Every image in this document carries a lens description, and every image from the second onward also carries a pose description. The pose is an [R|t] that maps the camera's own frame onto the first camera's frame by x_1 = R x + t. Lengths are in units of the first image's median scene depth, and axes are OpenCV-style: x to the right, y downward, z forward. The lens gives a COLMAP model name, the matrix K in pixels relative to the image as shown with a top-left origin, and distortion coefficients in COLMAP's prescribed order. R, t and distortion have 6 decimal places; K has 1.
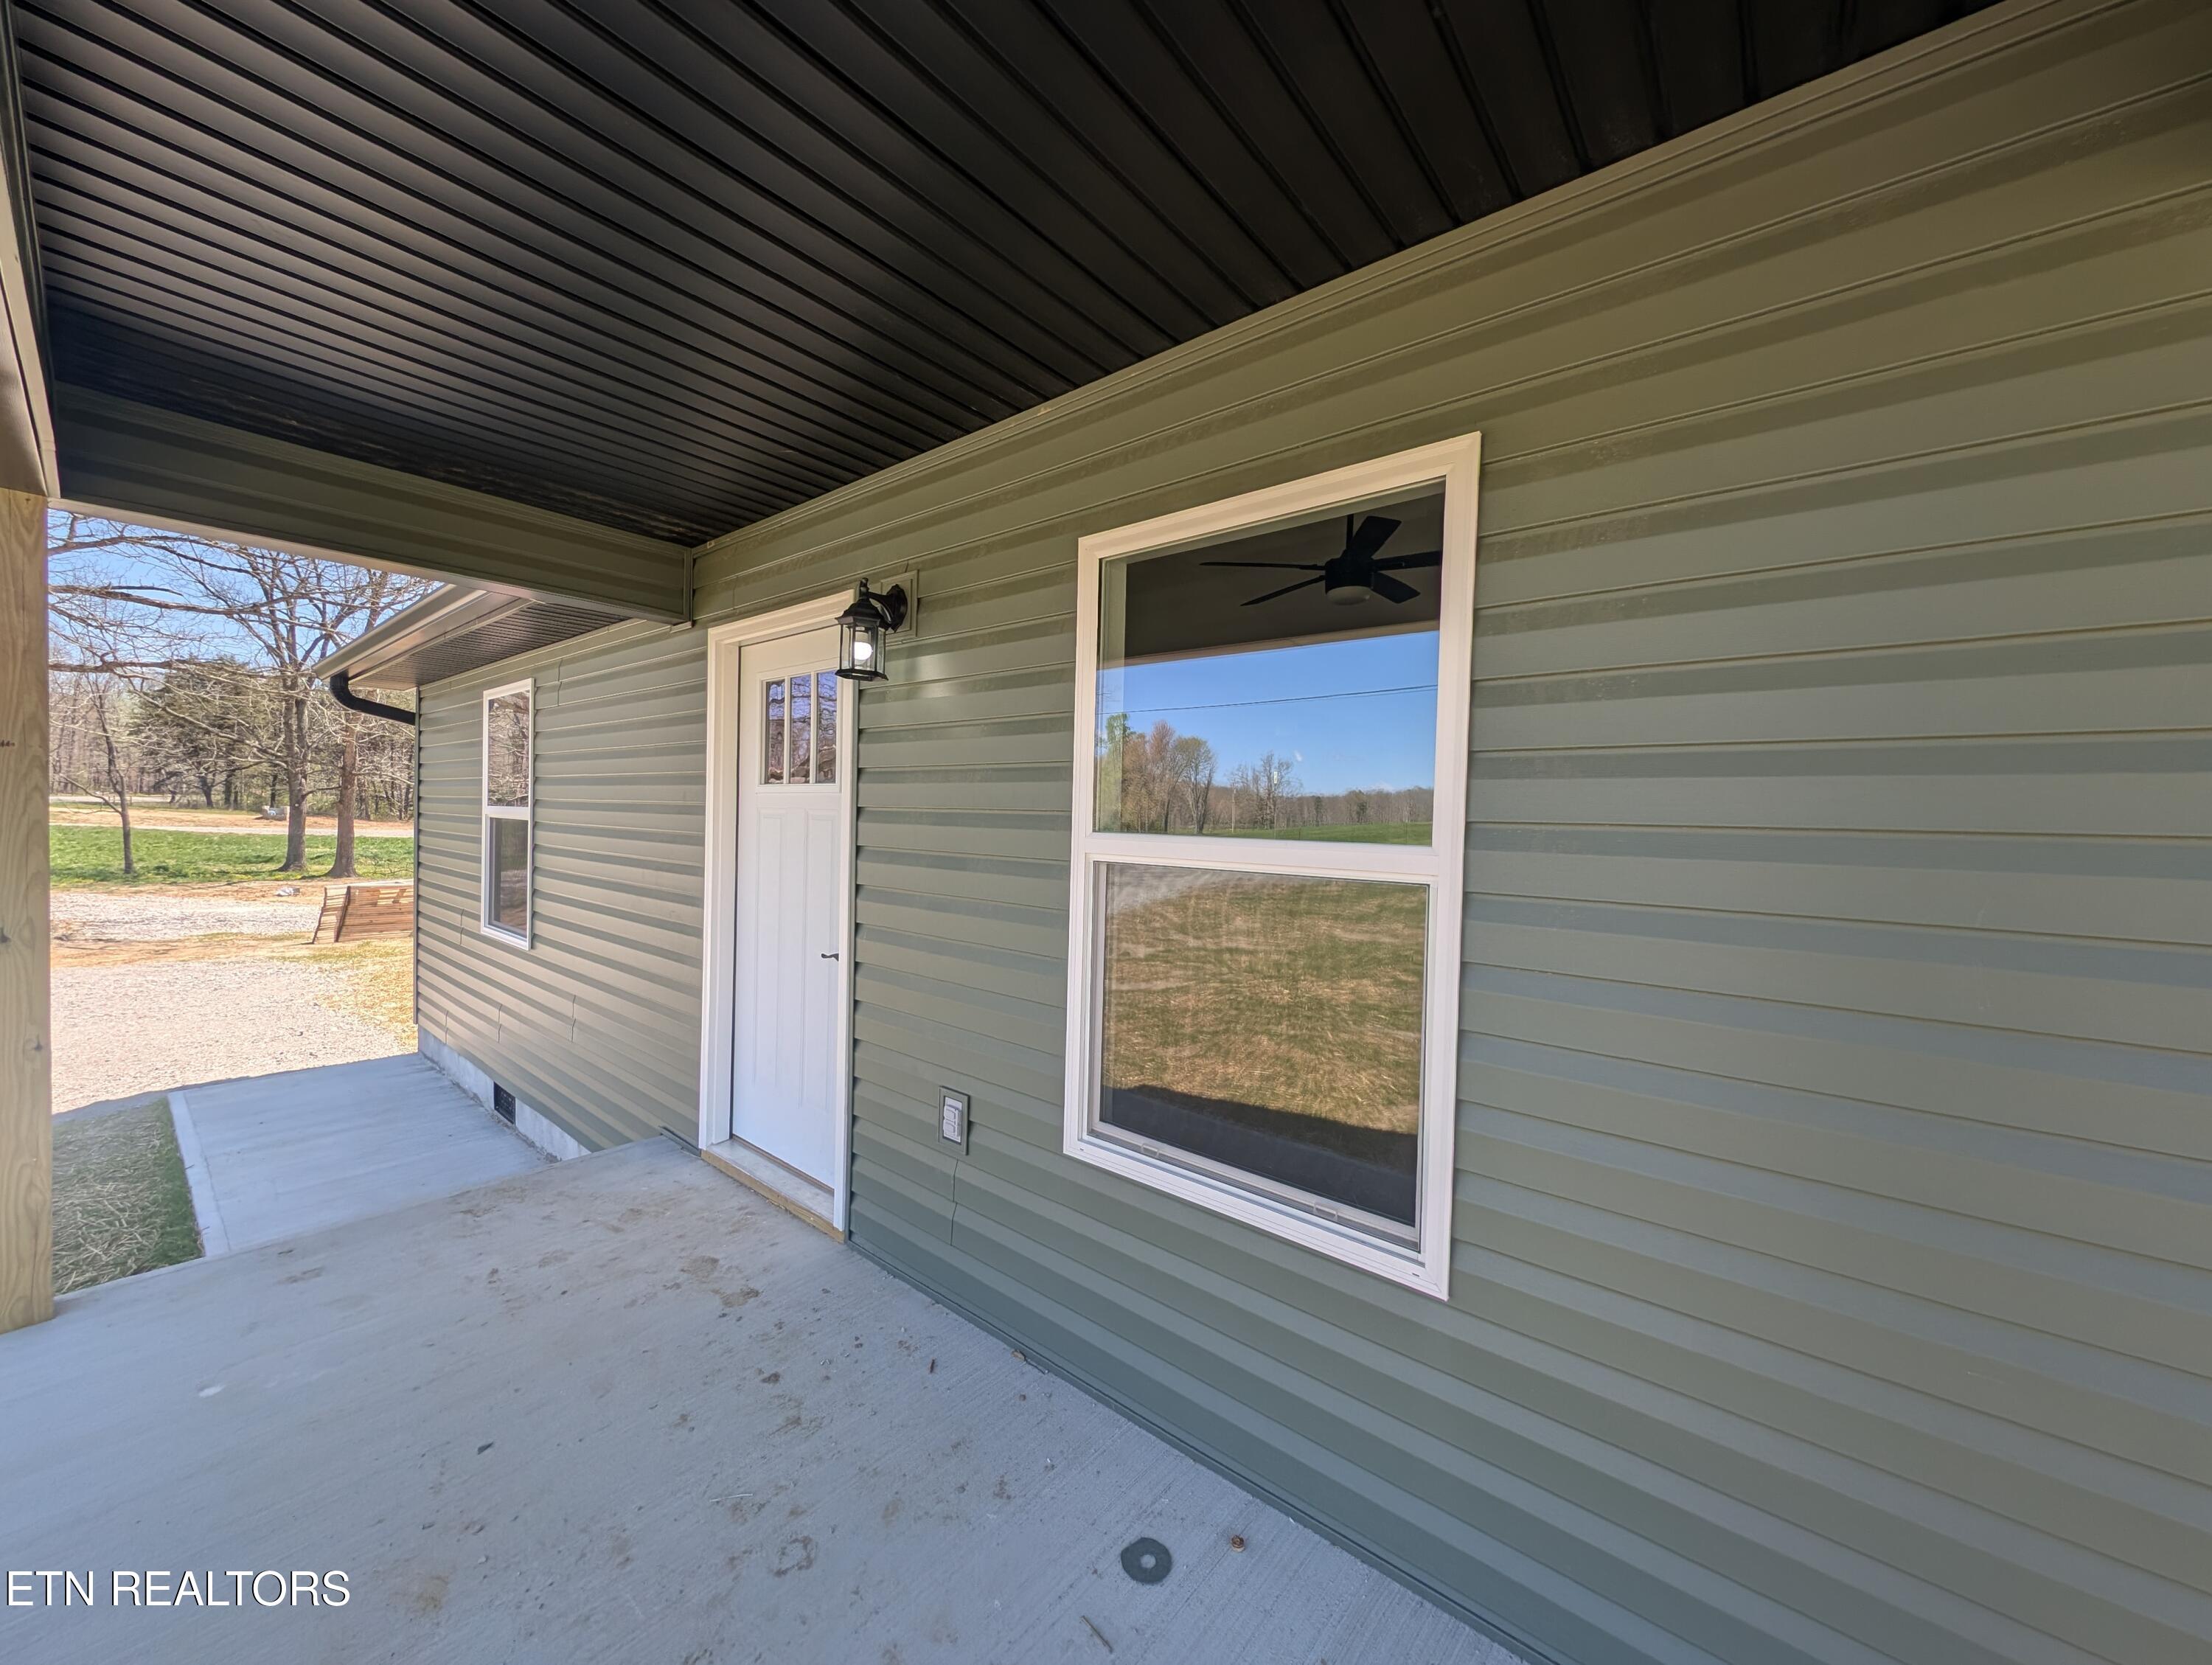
lens RADIAL K [[832.4, 0, 1102.7], [0, 832.4, 837.8], [0, 0, 1]] dist [0.027534, -0.014440]
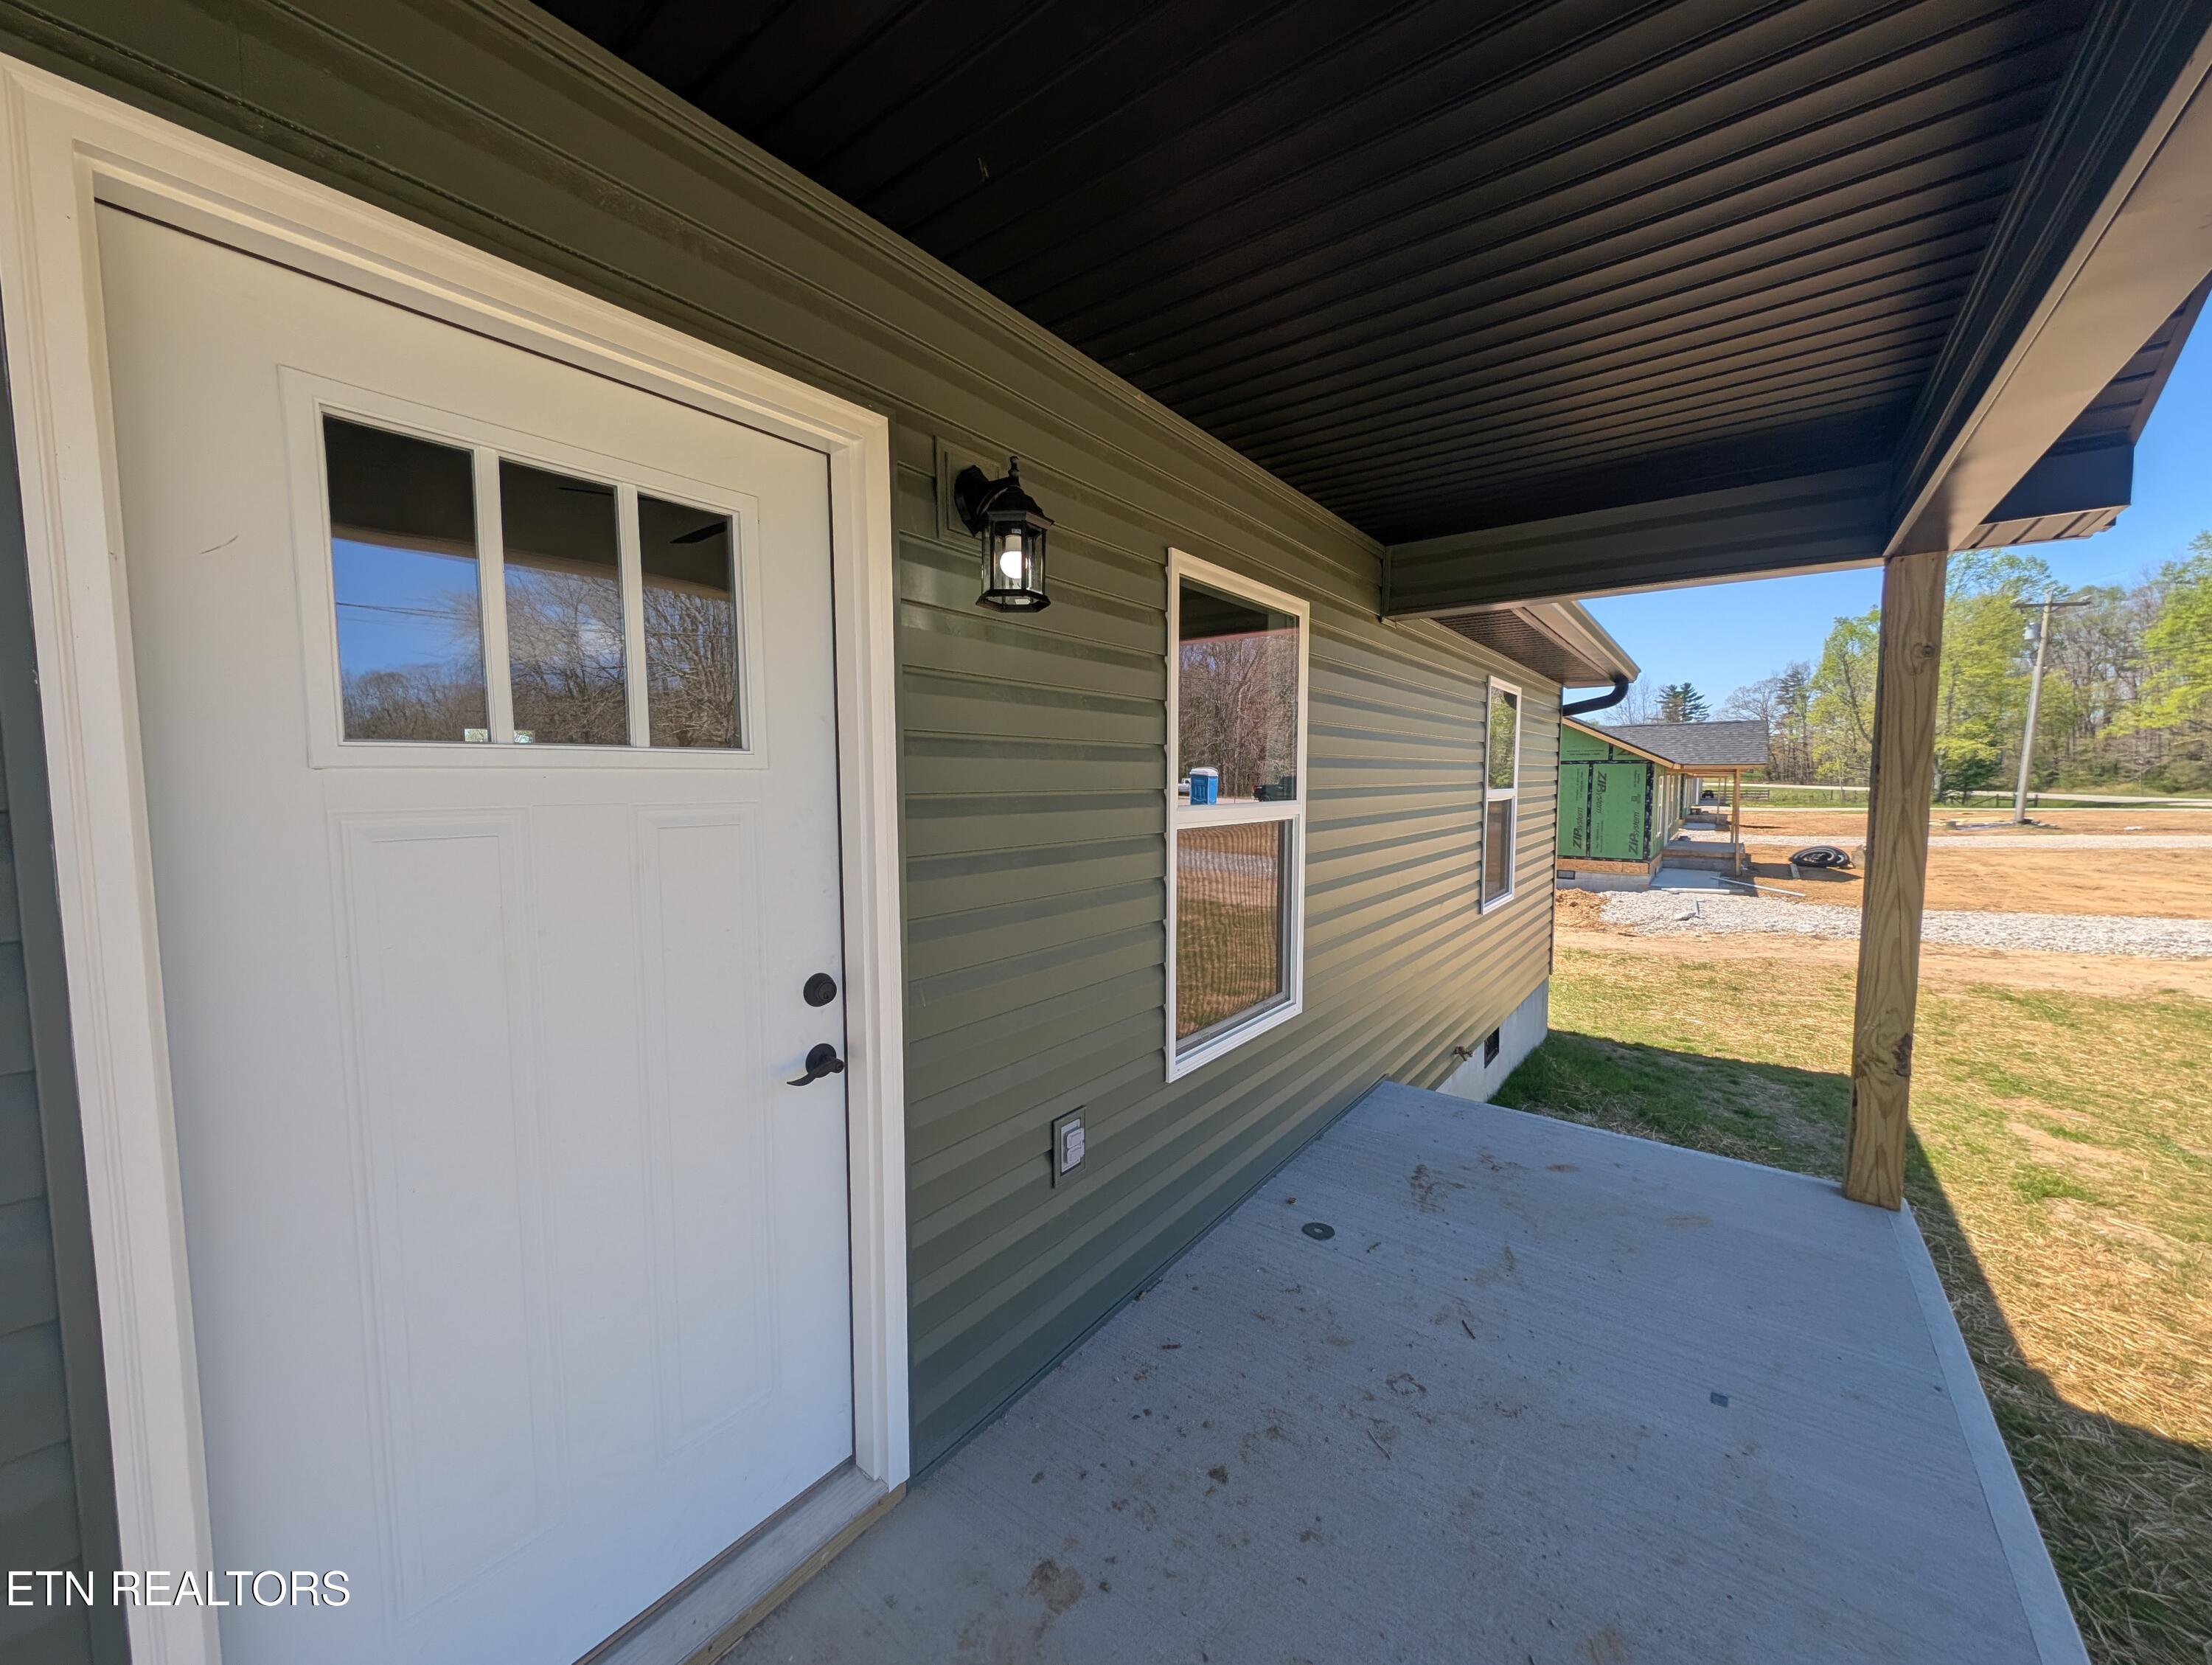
lens RADIAL K [[850.5, 0, 1069.4], [0, 850.5, 829.6], [0, 0, 1]] dist [0.000125, -0.000155]
pose [[-0.034495, -0.089413, 0.995397, -1.107001], [0.020121, 0.995726, 0.090140, -0.078144], [-0.999202, 0.023138, -0.032549, 1.090691]]
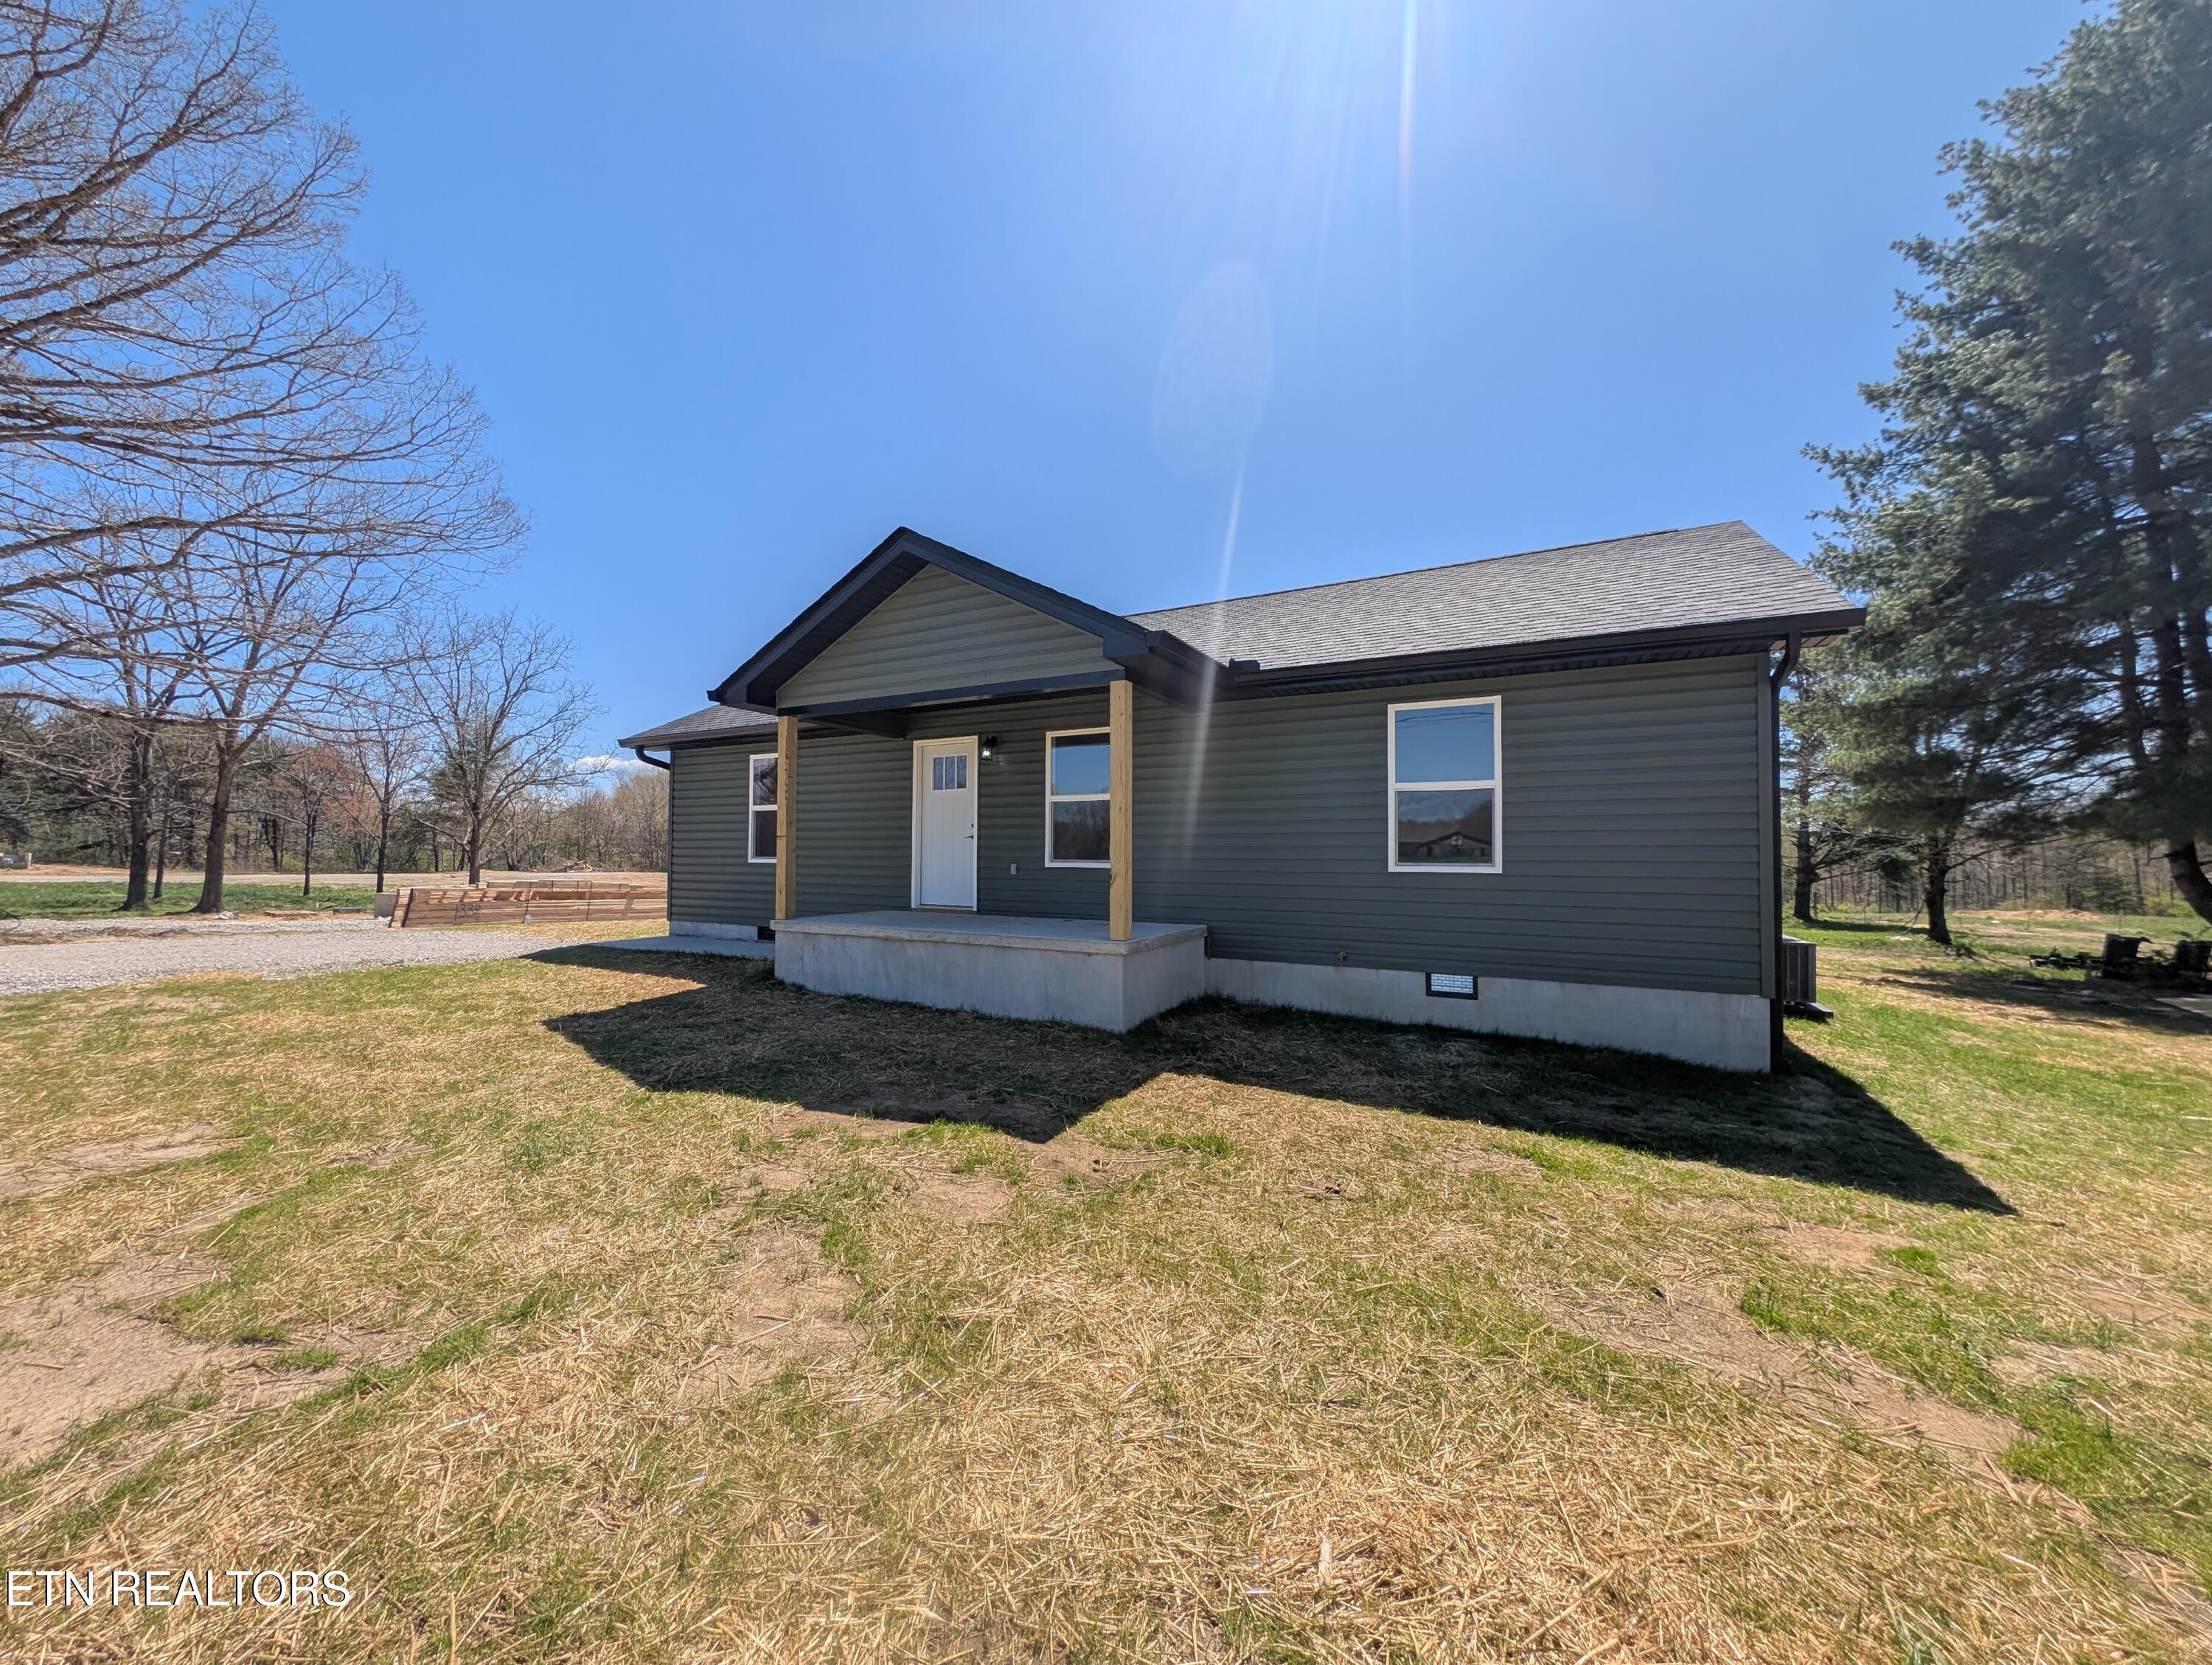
lens RADIAL K [[832.4, 0, 1102.7], [0, 832.4, 837.8], [0, 0, 1]] dist [0.027534, -0.014440]
pose [[0.985784, -0.013569, 0.167471, -0.457777], [0.021048, 0.998855, -0.042966, 0.392408], [-0.166697, 0.045880, 0.984940, -3.257594]]
